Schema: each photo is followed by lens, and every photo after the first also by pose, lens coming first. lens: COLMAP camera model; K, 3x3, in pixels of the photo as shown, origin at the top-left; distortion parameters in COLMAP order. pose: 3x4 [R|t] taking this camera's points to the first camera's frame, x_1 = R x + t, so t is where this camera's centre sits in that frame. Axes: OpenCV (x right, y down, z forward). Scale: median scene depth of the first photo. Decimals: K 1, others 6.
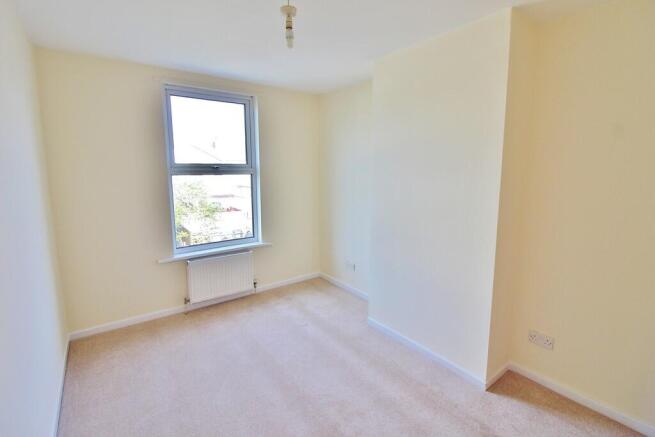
lens RADIAL K [[306.0, 0, 329.8], [0, 306.0, 207.9], [0, 0, 1]] dist [-0.000142, -0.000560]
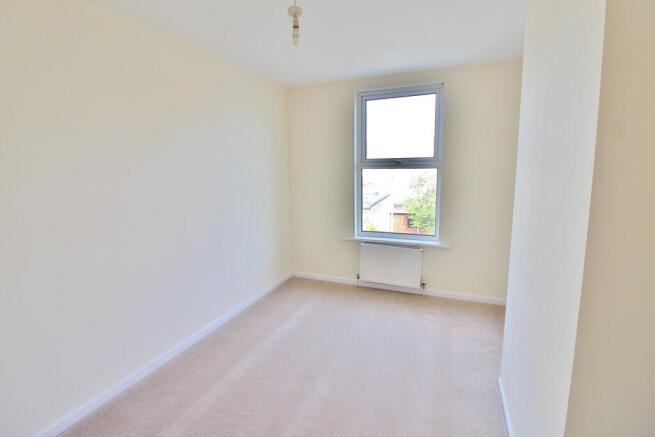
lens RADIAL K [[306.0, 0, 329.8], [0, 306.0, 207.9], [0, 0, 1]] dist [-0.000142, -0.000560]
pose [[0.523767, 0.108238, -0.844957, 0.418313], [-0.098271, 0.992950, 0.066280, -0.022823], [0.846174, 0.048320, 0.530711, 0.268410]]
